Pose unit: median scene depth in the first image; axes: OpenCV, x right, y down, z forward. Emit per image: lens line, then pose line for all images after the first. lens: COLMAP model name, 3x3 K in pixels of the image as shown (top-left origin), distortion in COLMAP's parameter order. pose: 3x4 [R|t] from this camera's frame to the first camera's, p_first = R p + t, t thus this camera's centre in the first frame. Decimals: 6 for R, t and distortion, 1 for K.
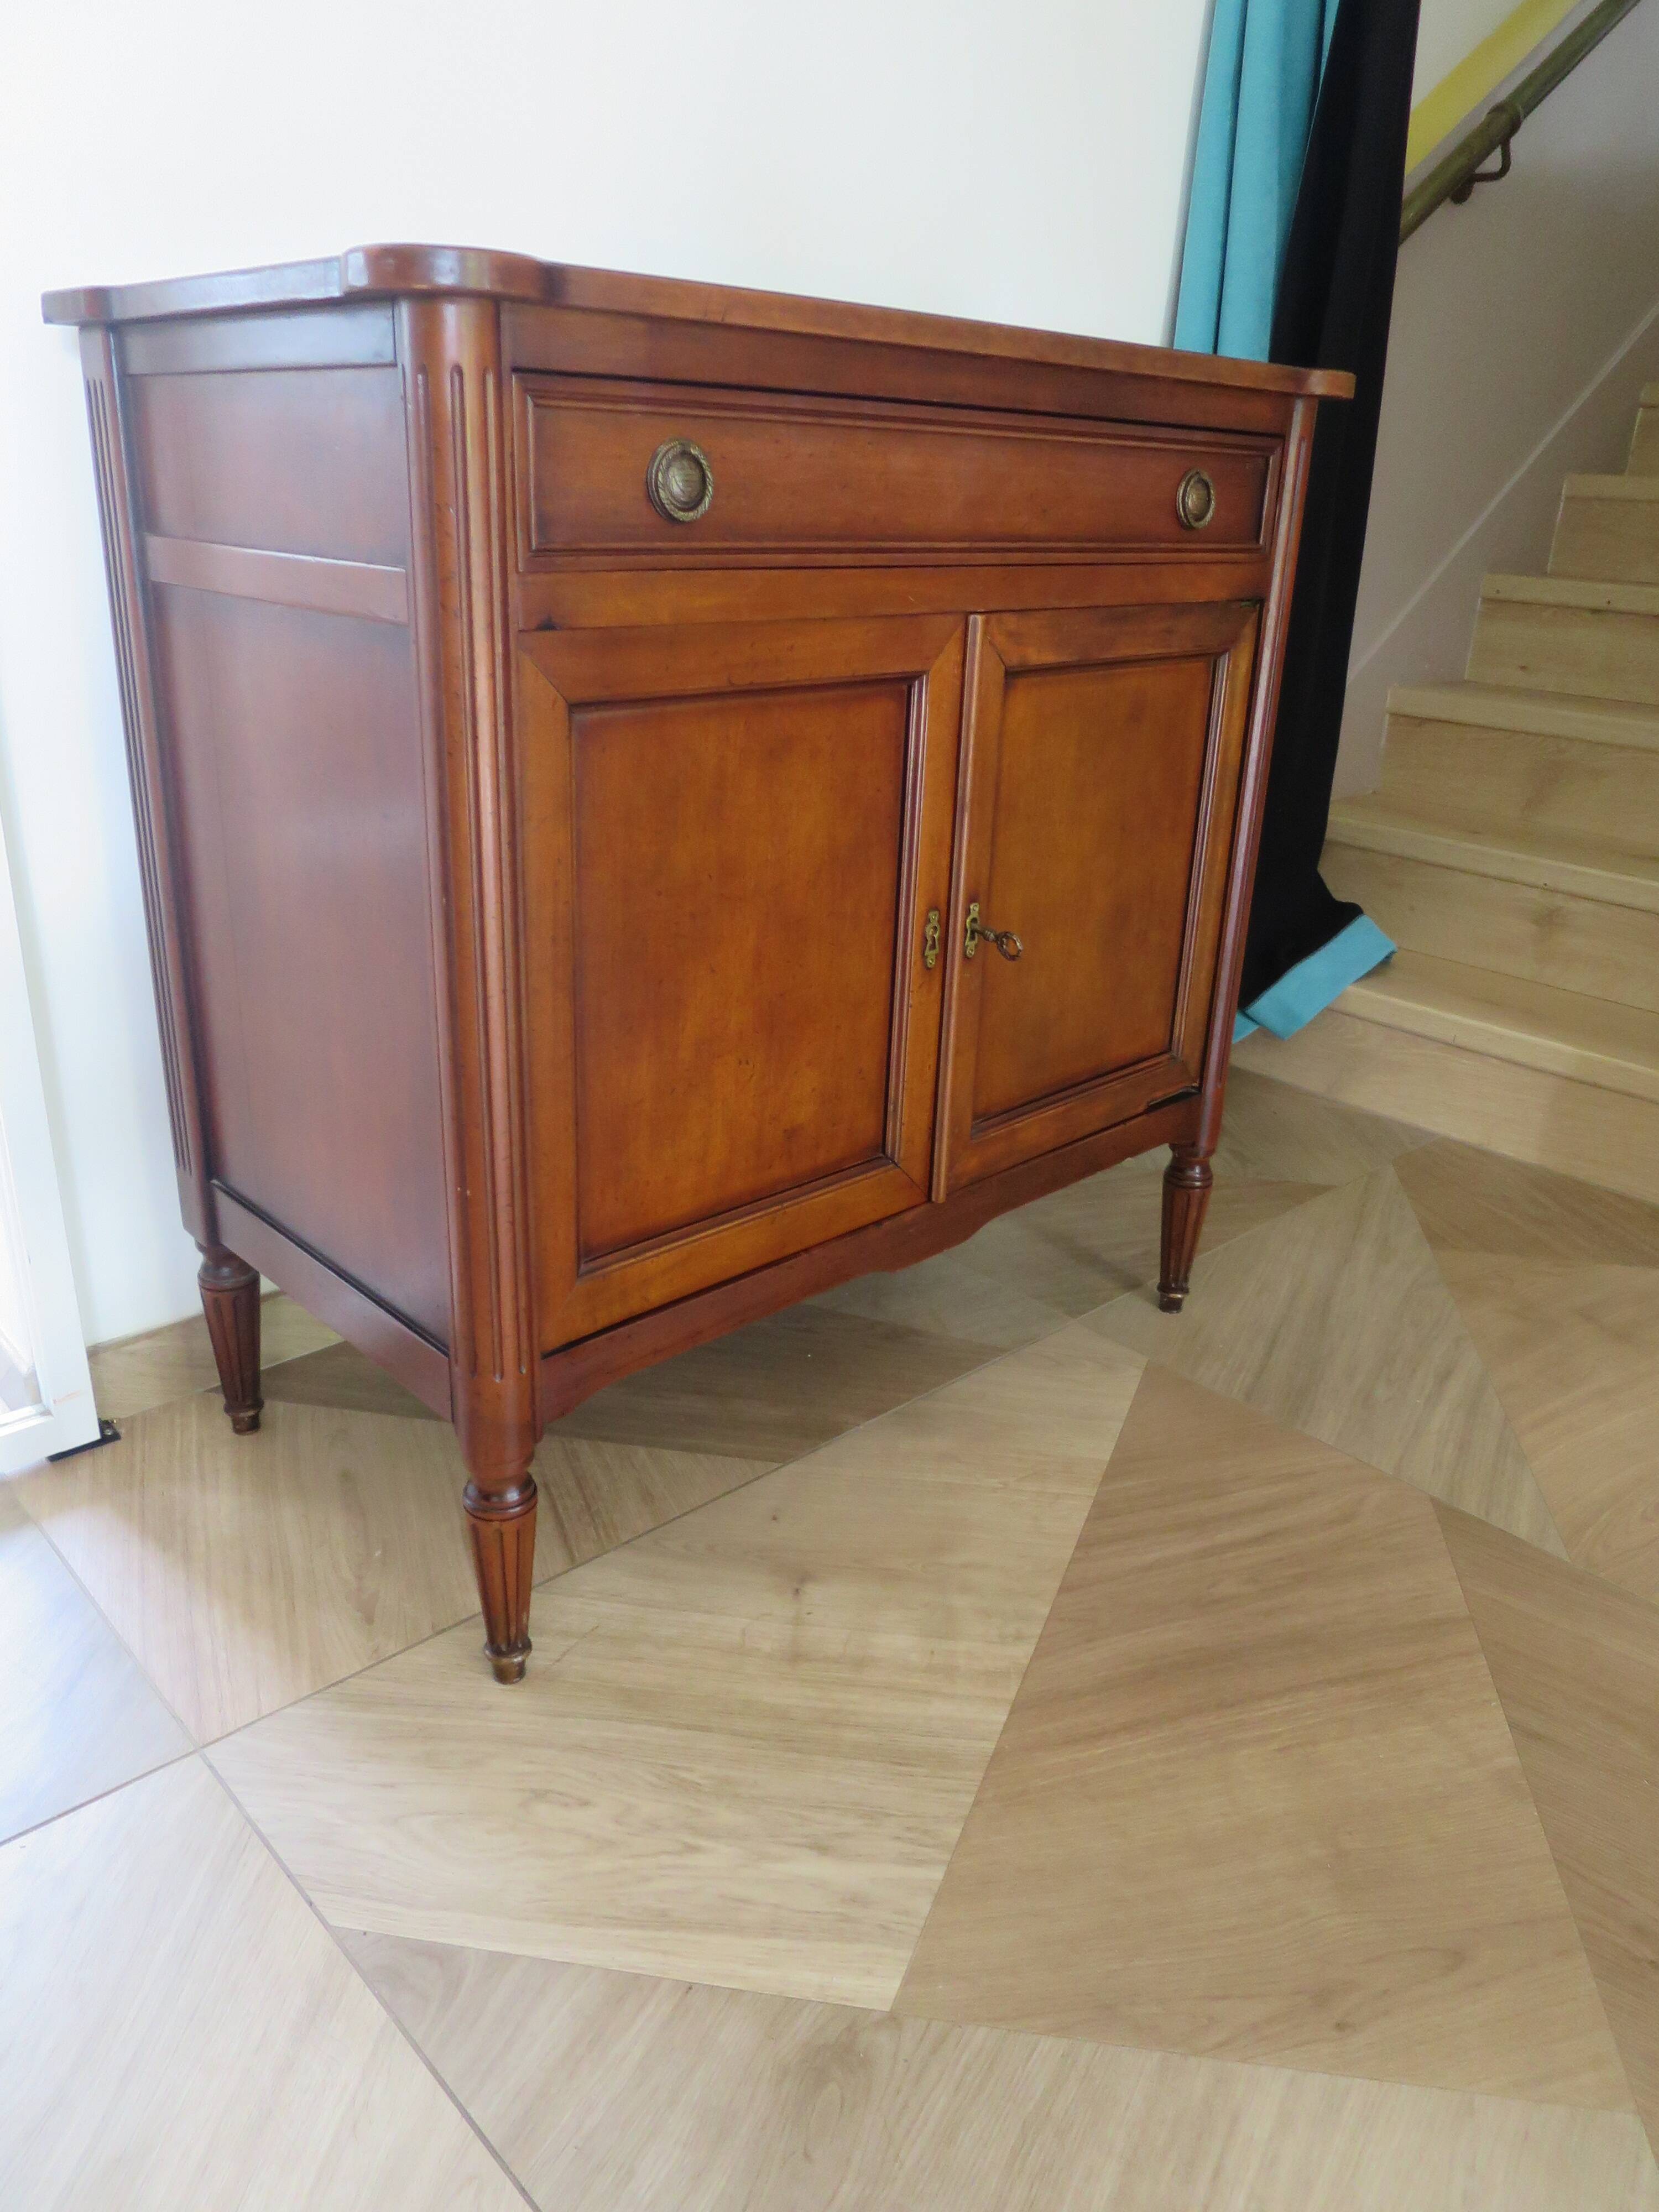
lens RADIAL K [[1595.8, 0, 837.2], [0, 1595.8, 1101.4], [0, 0, 1]] dist [-0.047880, 0.012867]
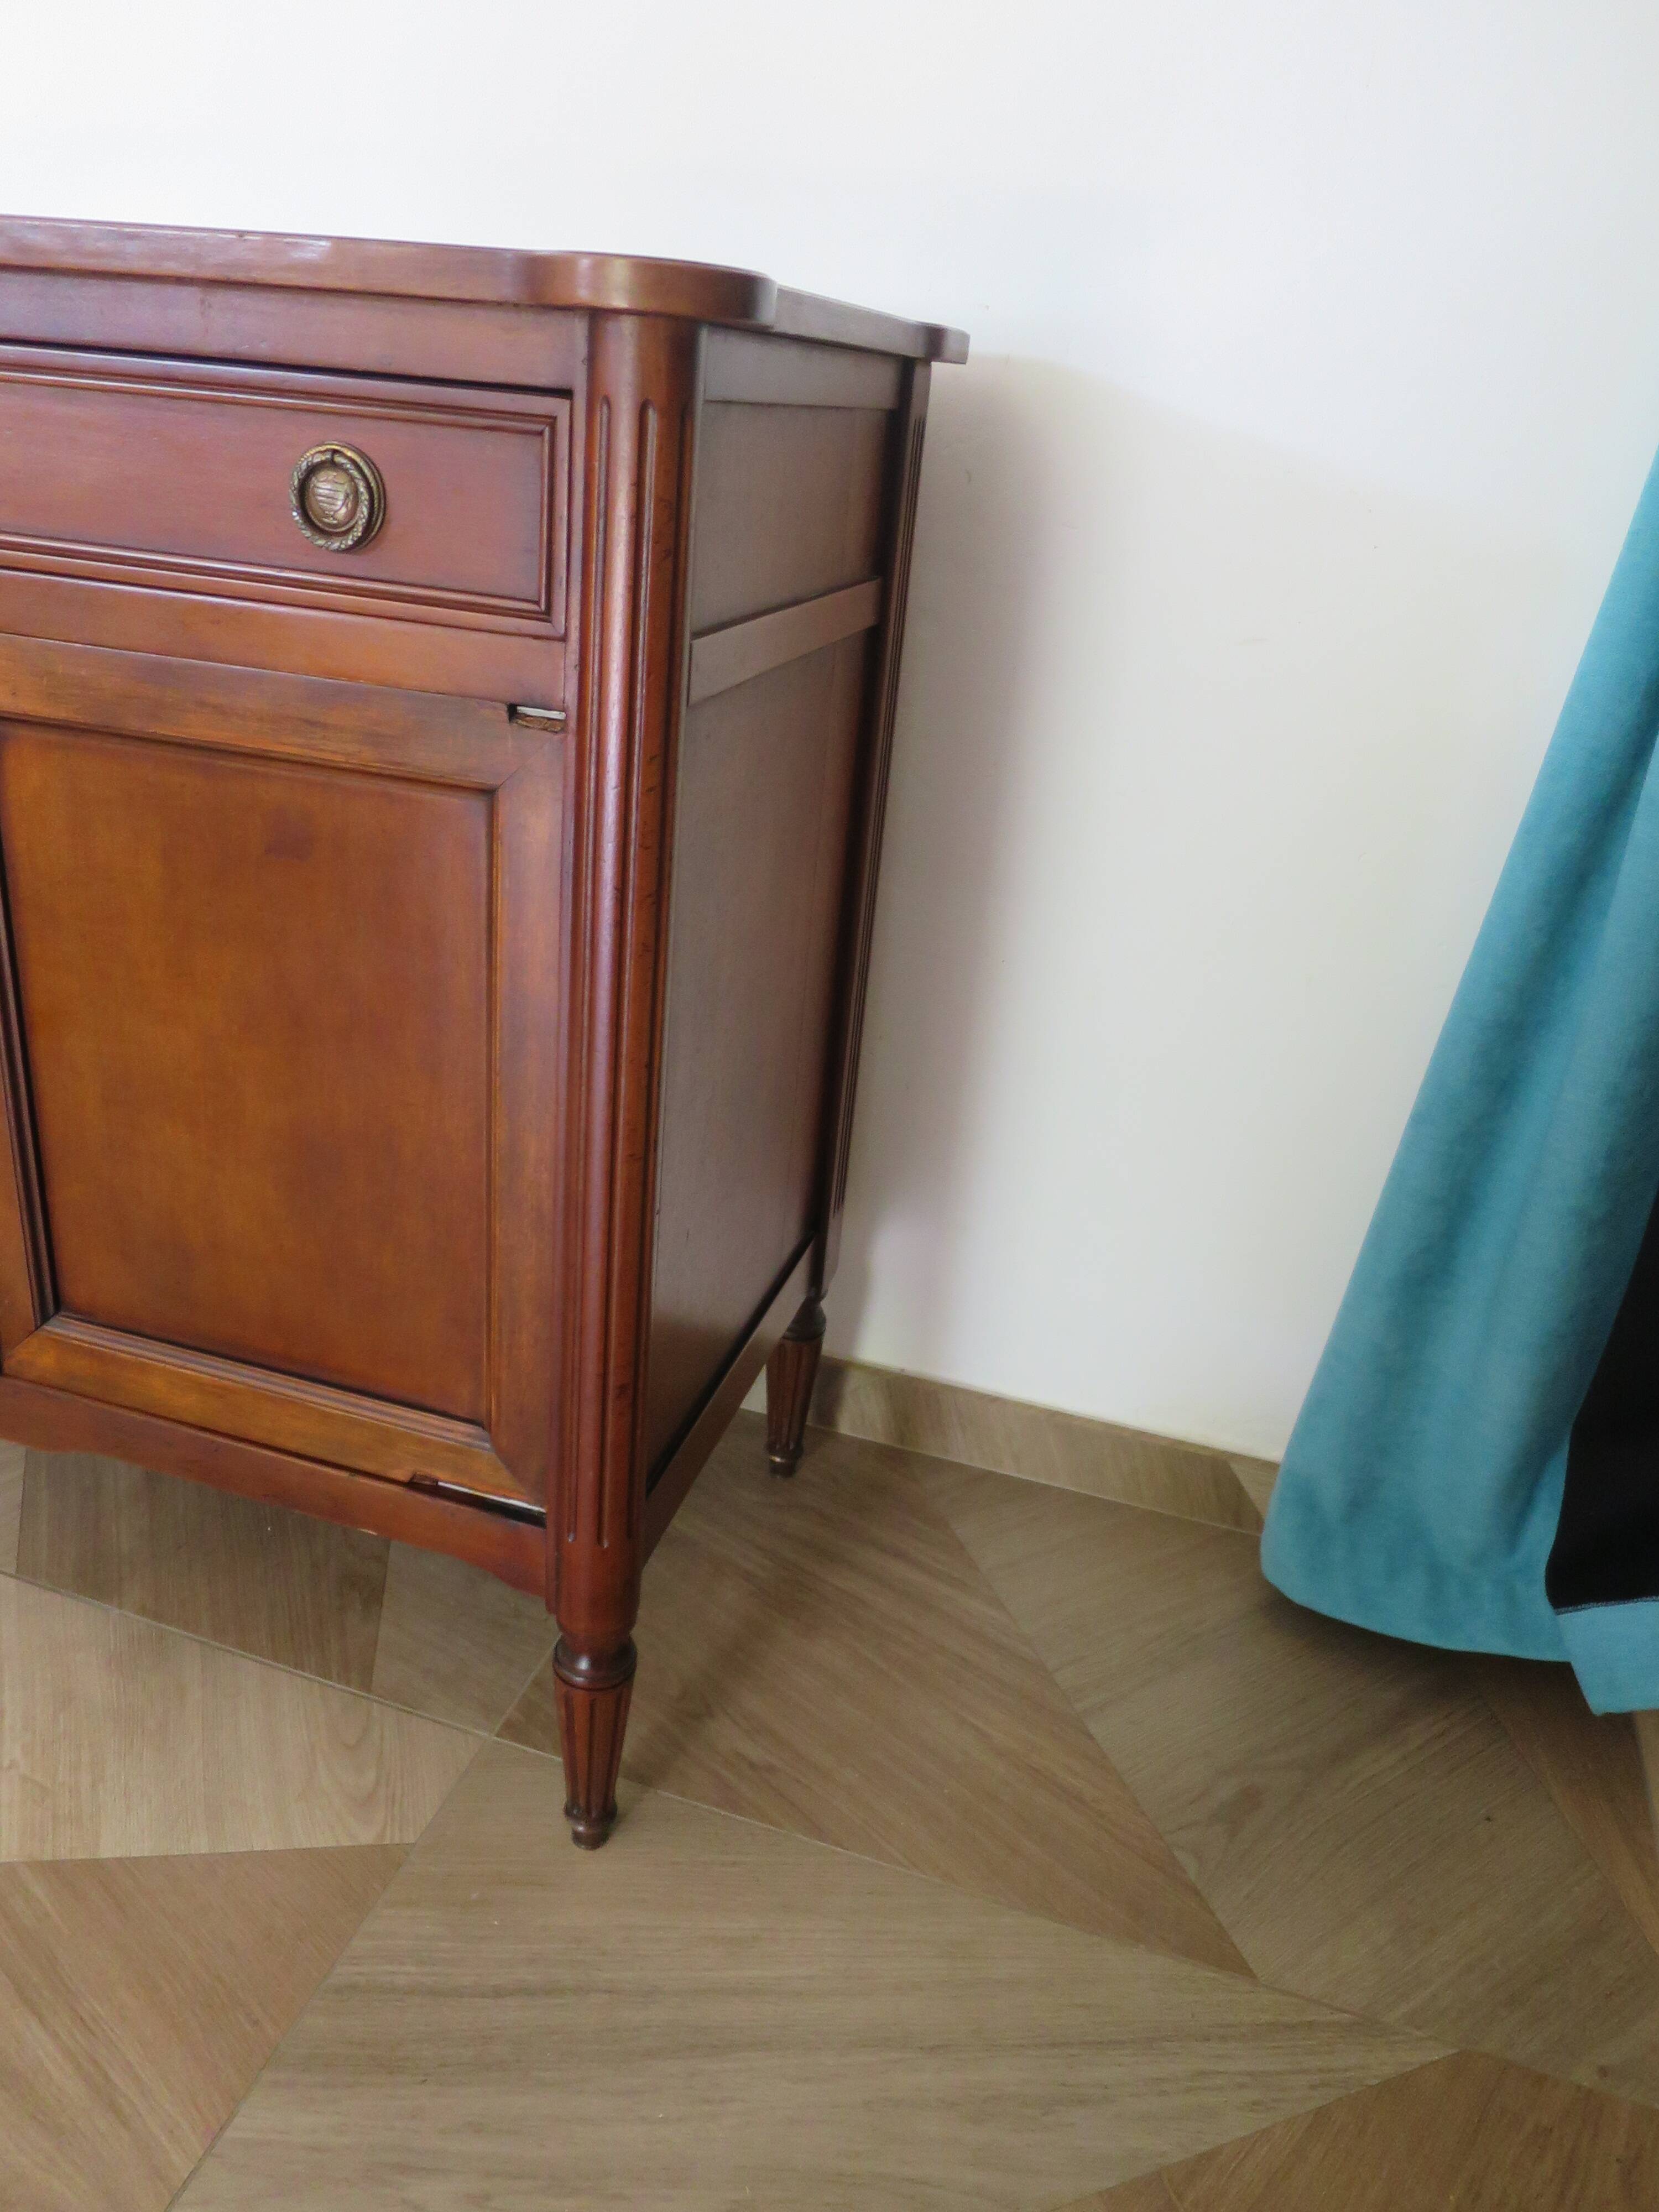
lens RADIAL K [[1595.8, 0, 830.6], [0, 1595.8, 1102.2], [0, 0, 1]] dist [-0.047880, 0.012867]
pose [[0.496419, 0.364664, -0.787774, 0.864430], [-0.387858, 0.905043, 0.174538, -0.367302], [0.776617, 0.218901, 0.590719, 0.887543]]
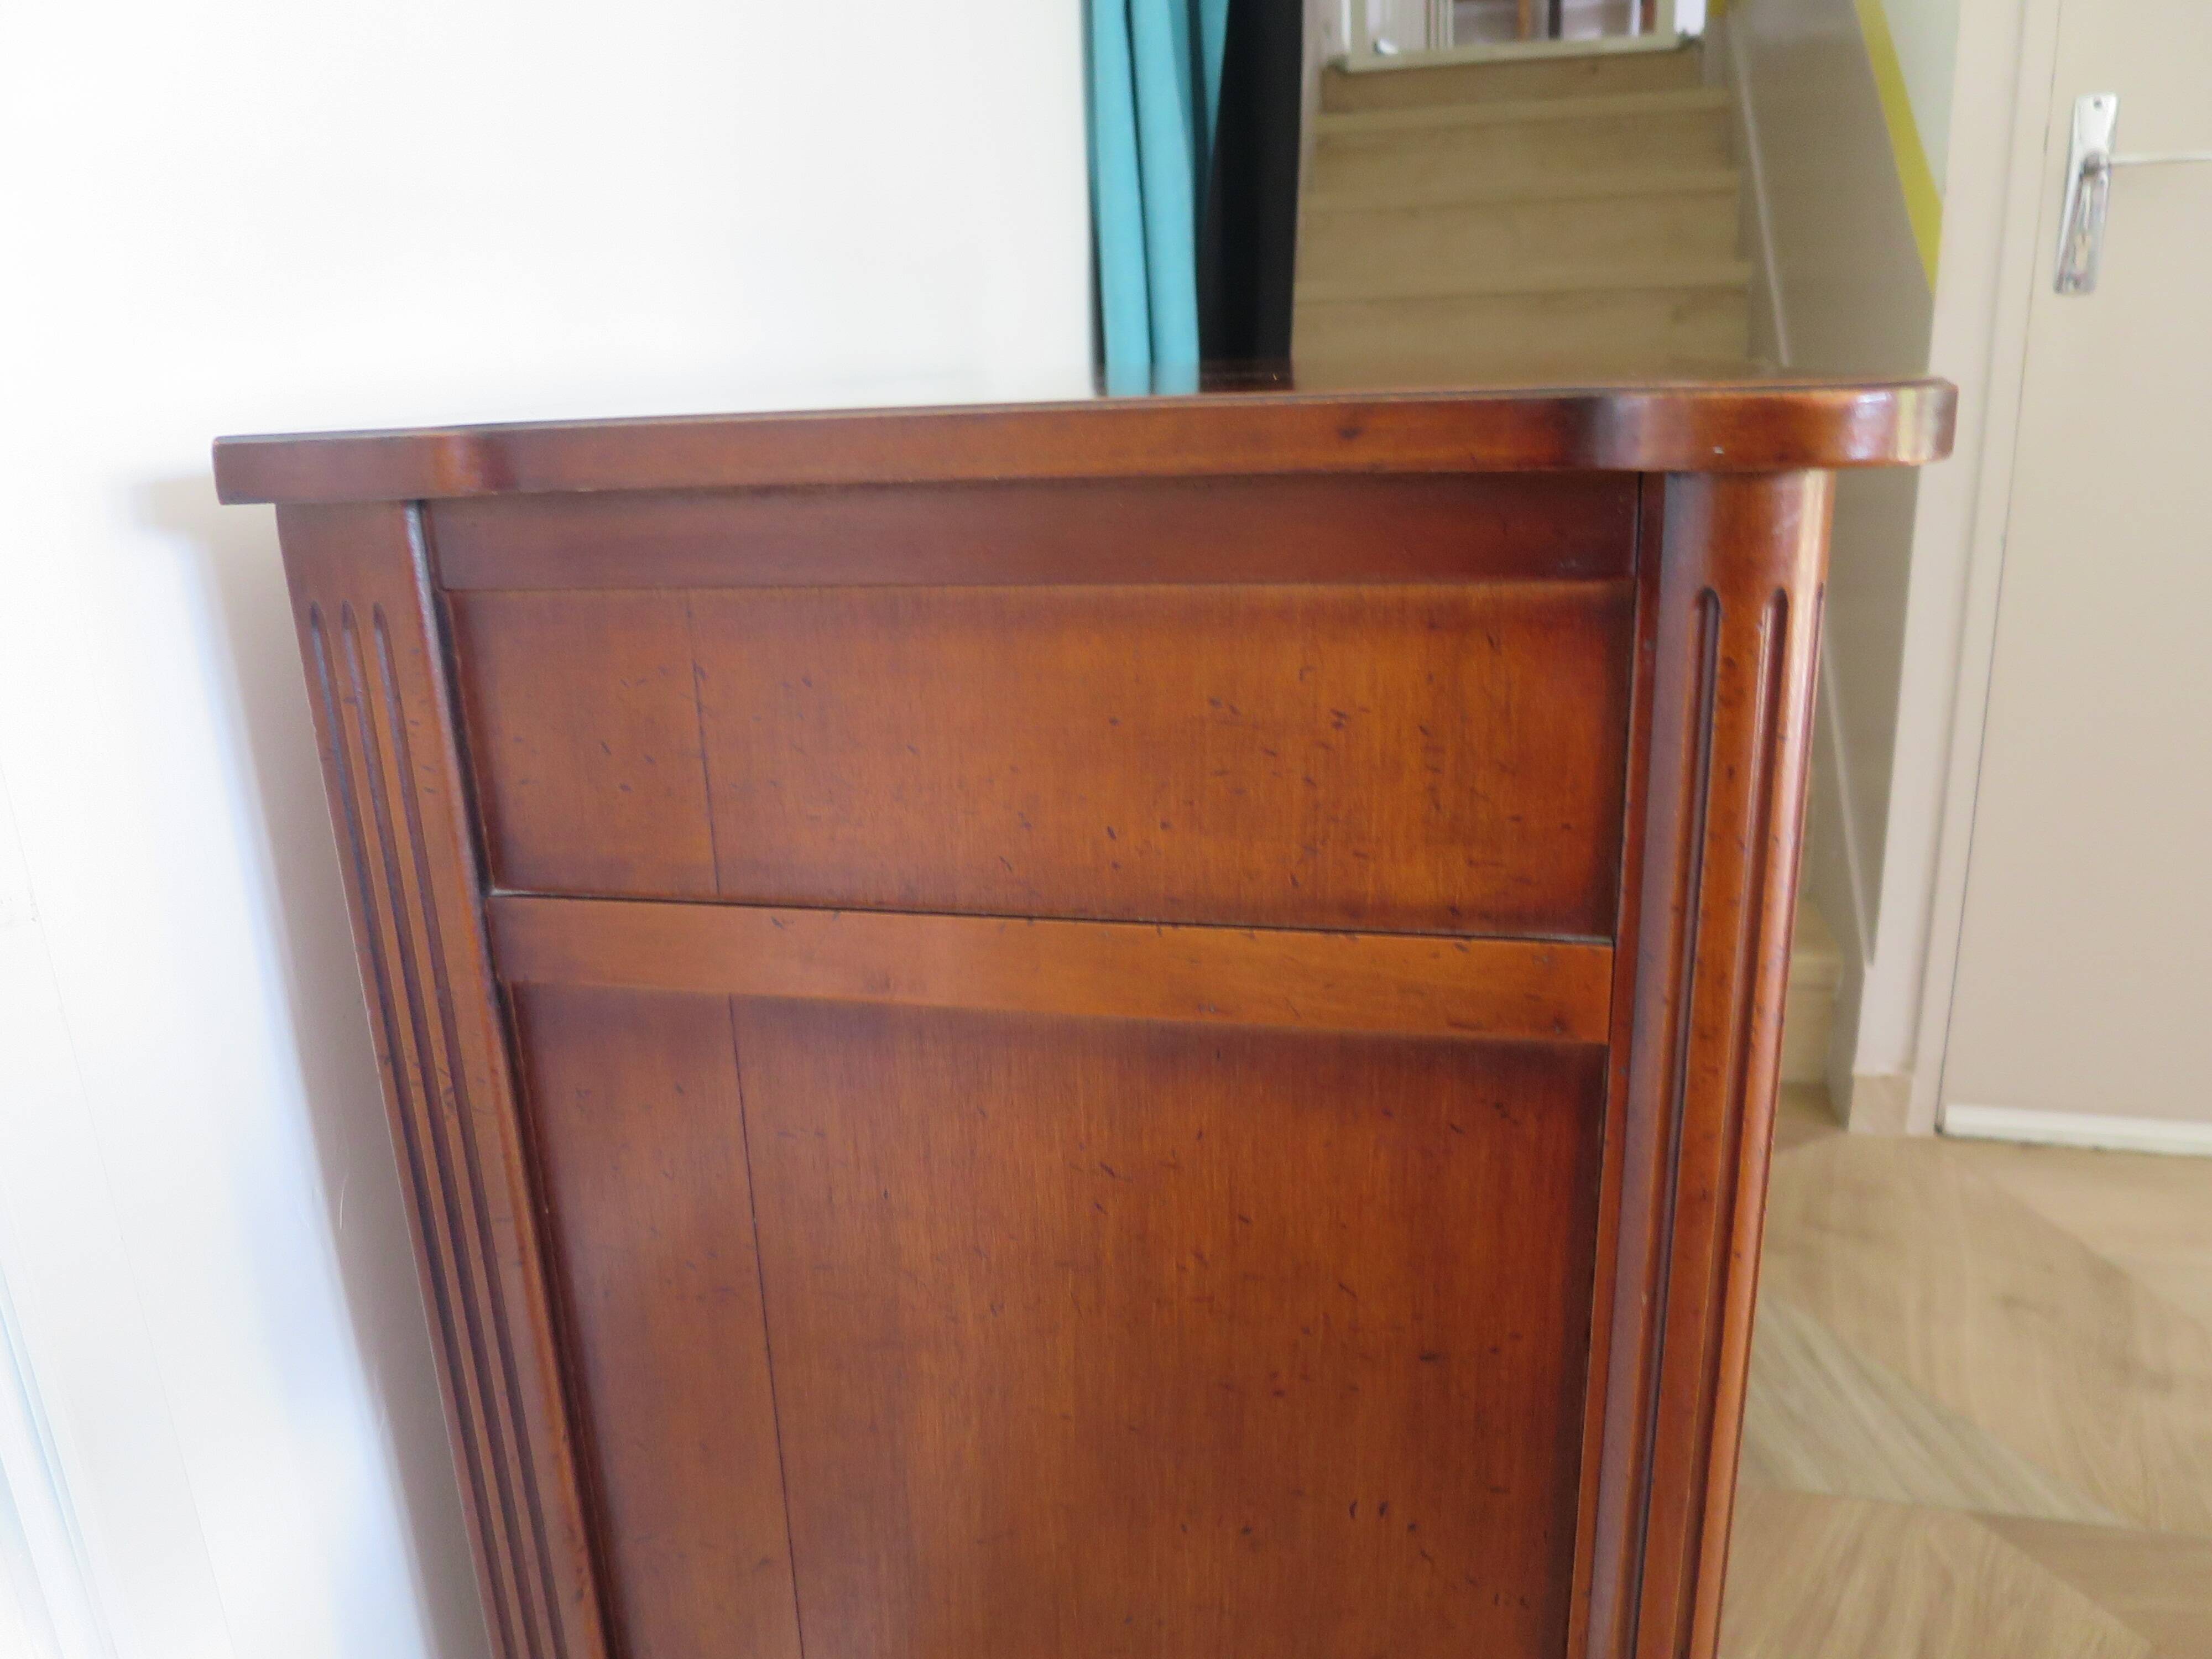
lens RADIAL K [[1595.8, 0, 1111.7], [0, 1595.8, 834.4], [0, 0, 1]] dist [-0.047880, 0.012867]
pose [[0.836715, -0.224379, 0.499562, -0.464282], [0.264027, 0.964473, -0.009023, -0.288866], [-0.479790, 0.139448, 0.866231, 0.437162]]
